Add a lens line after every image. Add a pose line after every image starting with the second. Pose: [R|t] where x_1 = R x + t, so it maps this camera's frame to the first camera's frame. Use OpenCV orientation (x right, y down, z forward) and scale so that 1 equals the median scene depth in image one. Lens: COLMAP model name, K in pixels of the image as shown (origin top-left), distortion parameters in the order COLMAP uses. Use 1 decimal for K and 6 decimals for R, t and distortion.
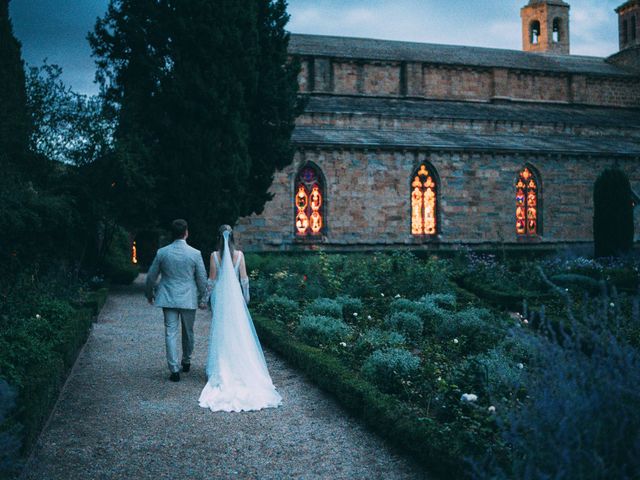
lens RADIAL K [[760.9, 0, 320.0], [0, 760.9, 240.0], [0, 0, 1]] dist [-0.107463, -0.002234]
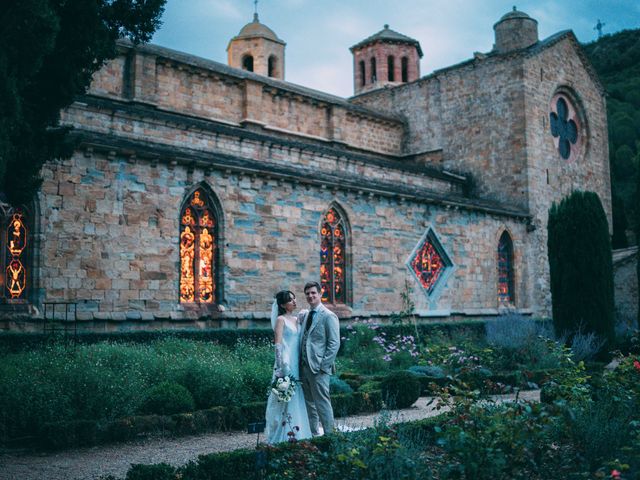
lens RADIAL K [[729.4, 0, 320.0], [0, 729.4, 240.0], [0, 0, 1]] dist [-0.097976, 0.004882]
pose [[0.861843, 0.046146, 0.505072, -0.072364], [0.009938, 0.994124, -0.107786, 0.005116], [-0.507079, 0.097914, 0.856320, 0.447054]]
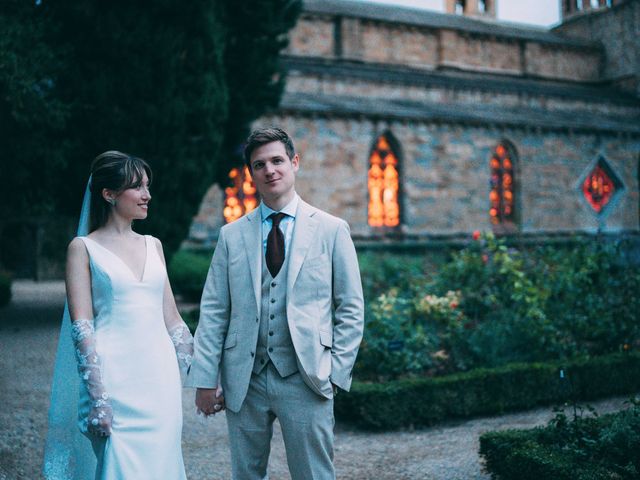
lens RADIAL K [[760.9, 0, 320.0], [0, 760.9, 240.0], [0, 0, 1]] dist [-0.107463, -0.002234]
pose [[0.983193, -0.011341, 0.182217, -0.072041], [0.010766, 0.999933, 0.004140, 0.004001], [-0.182252, -0.002109, 0.983250, 0.235129]]
